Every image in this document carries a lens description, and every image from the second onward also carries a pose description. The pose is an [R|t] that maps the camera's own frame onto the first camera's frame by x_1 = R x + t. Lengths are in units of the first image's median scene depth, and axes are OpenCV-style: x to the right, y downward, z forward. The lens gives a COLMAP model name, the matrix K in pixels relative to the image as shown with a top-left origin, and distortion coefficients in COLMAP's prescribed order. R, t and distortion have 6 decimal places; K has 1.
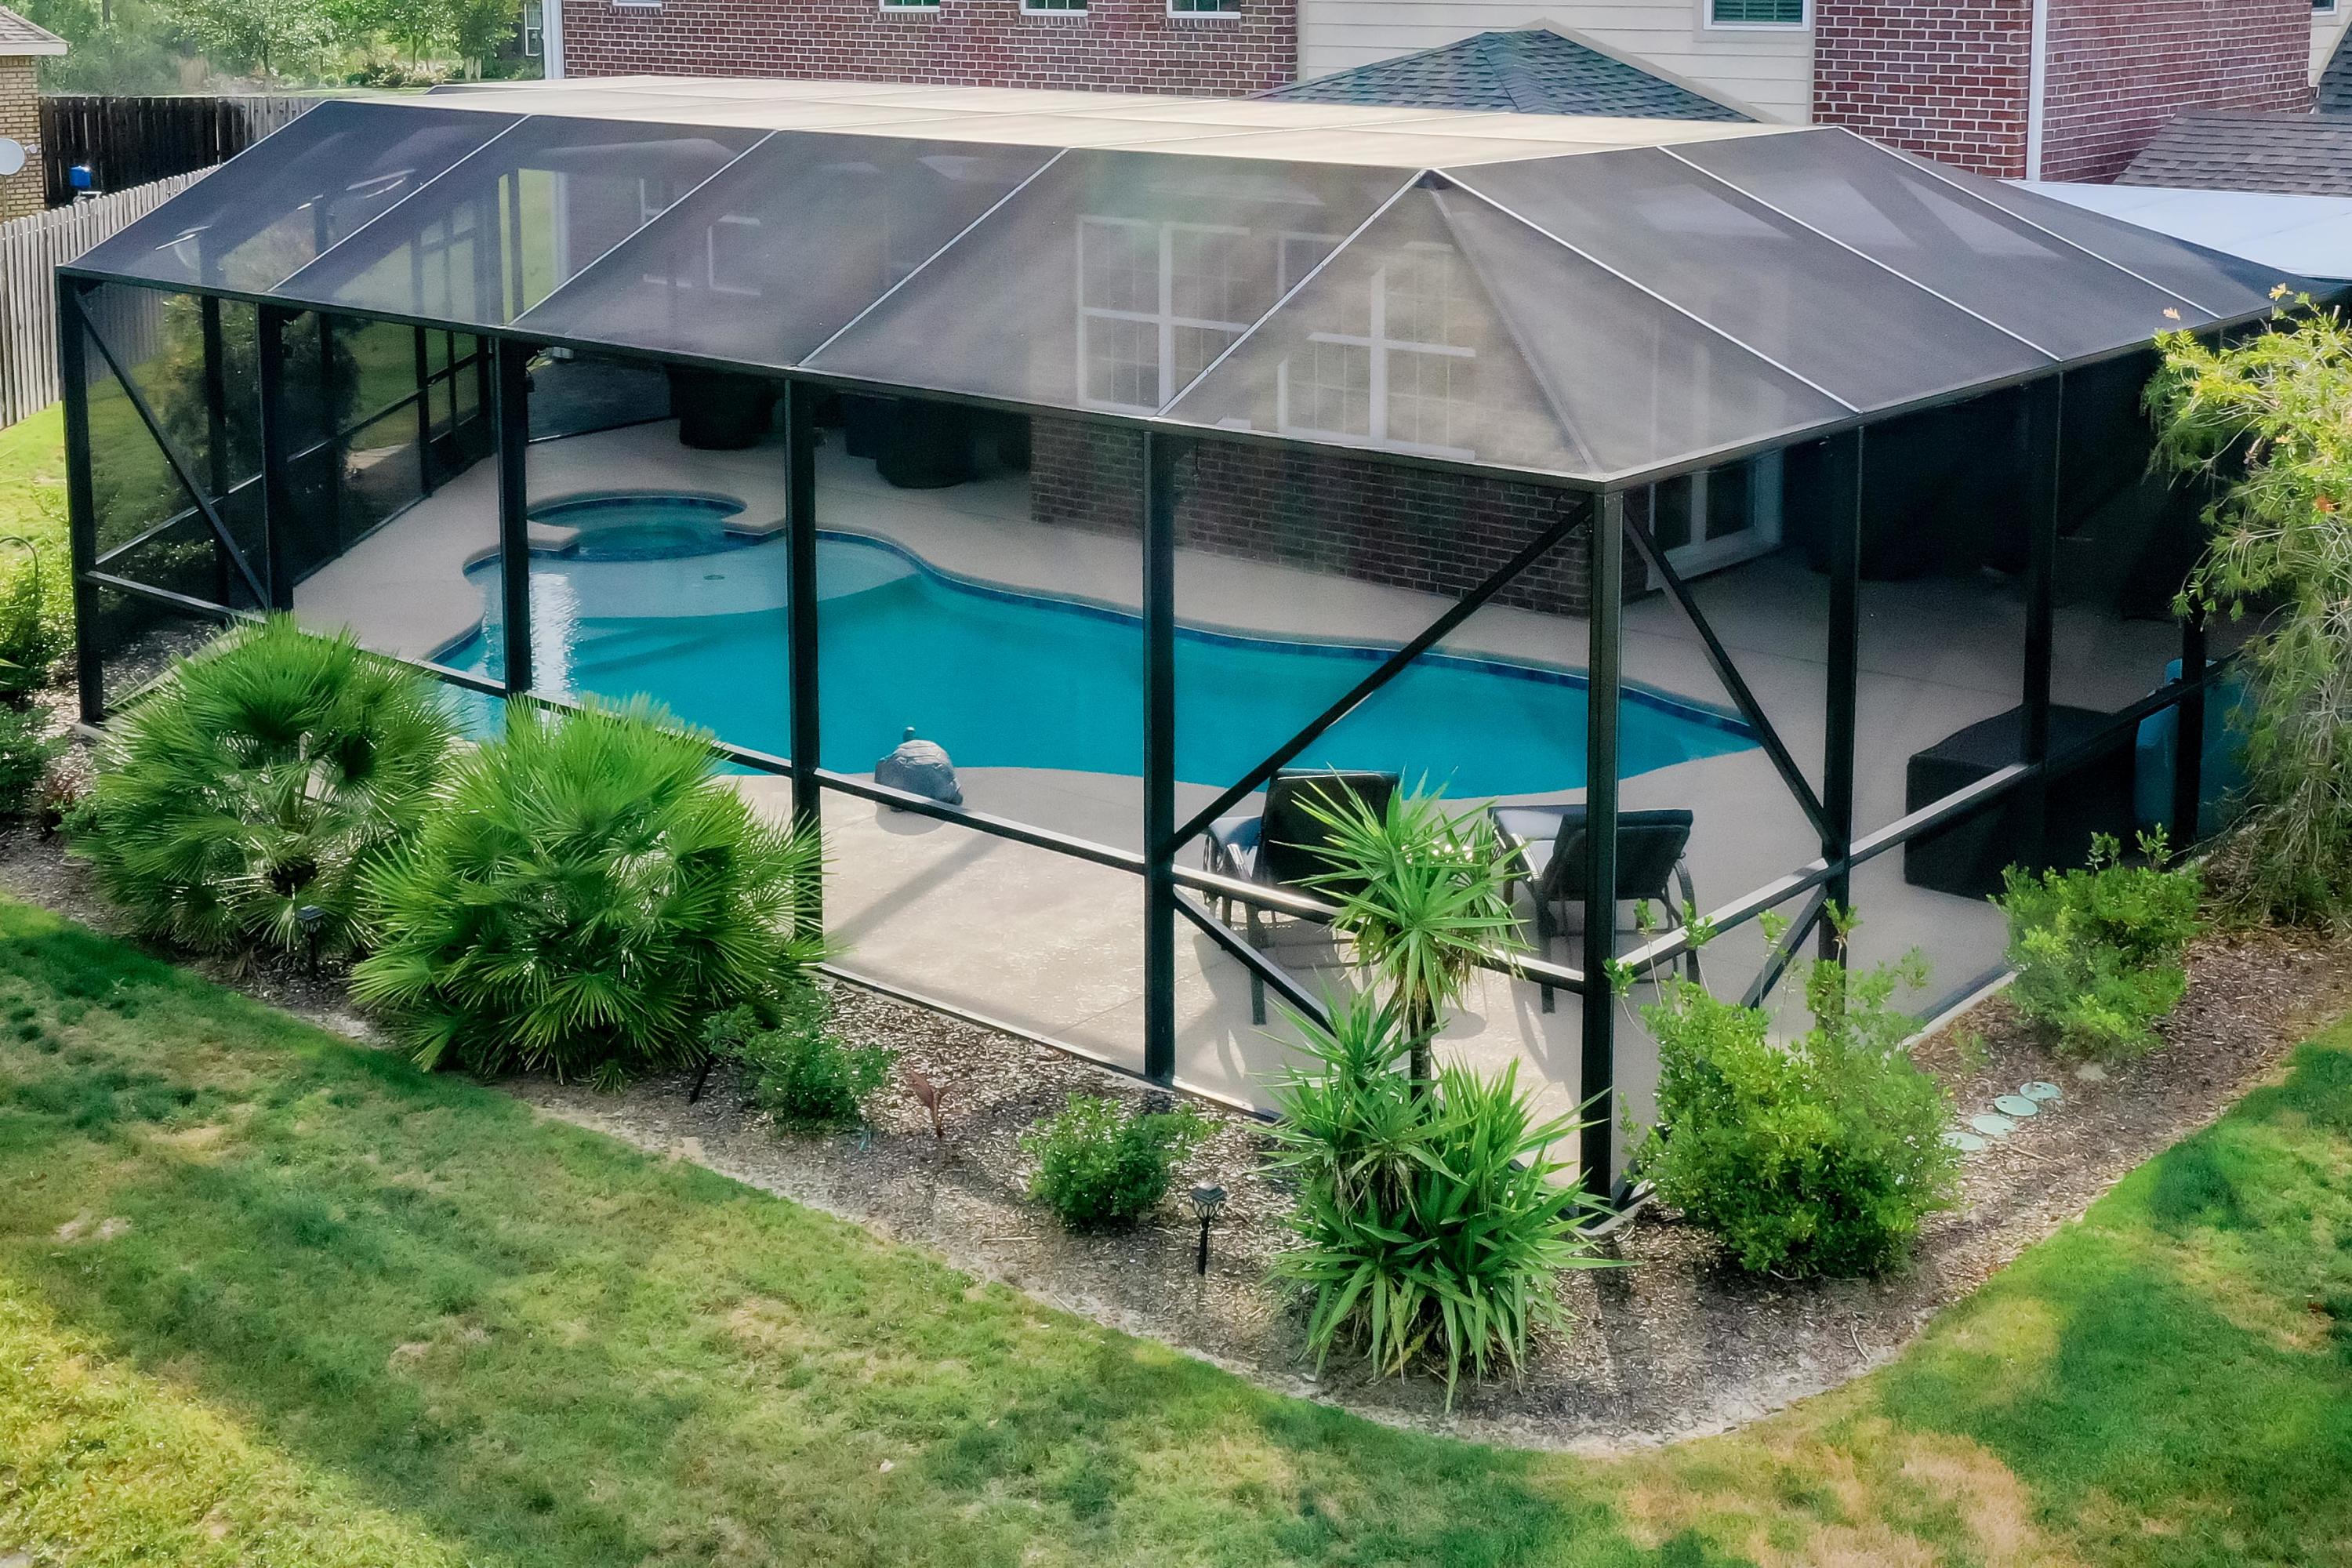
lens RADIAL K [[2896.2, 0, 1175.8], [0, 2896.2, 333.4], [0, 0, 1]] dist [-0.000135, 0.036221]
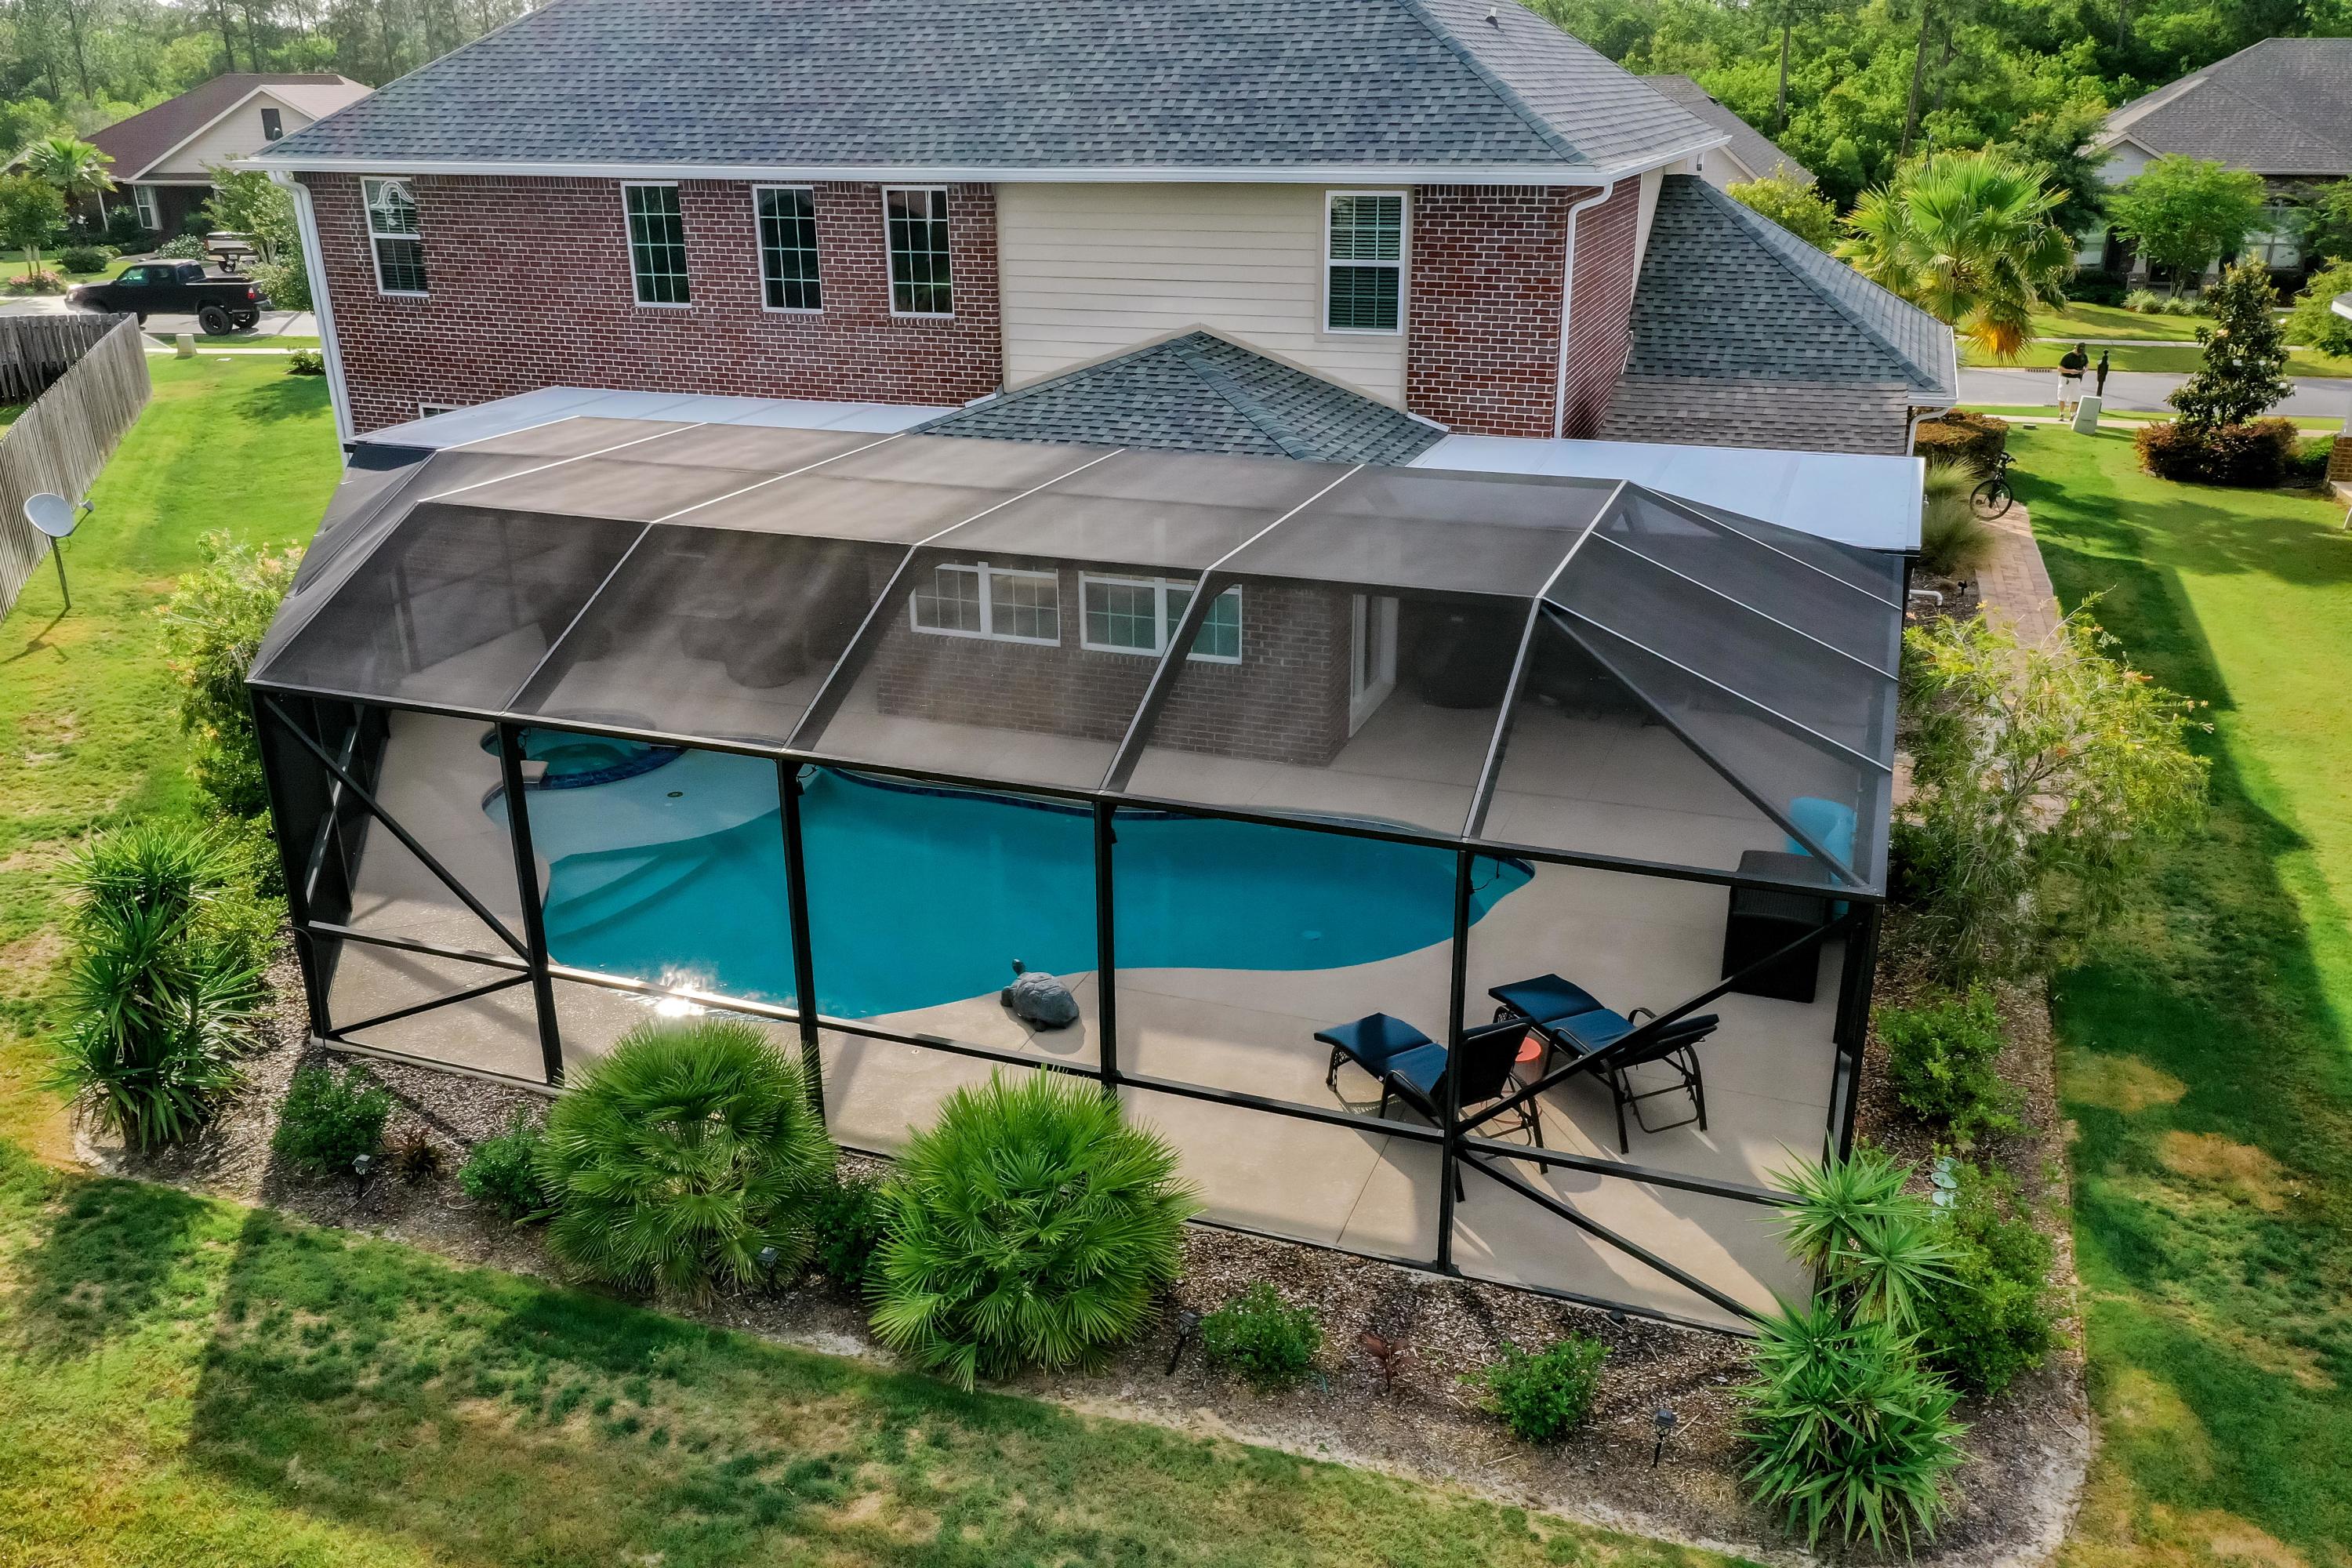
lens RADIAL K [[1848.2, 0, 1176.0], [0, 1848.2, 784.0], [0, 0, 1]] dist [0.028998, -0.000919]
pose [[0.940515, -0.126358, 0.315380, -0.422837], [0.052783, 0.971339, 0.231763, -0.213975], [-0.335626, -0.201330, 0.920229, 0.263914]]
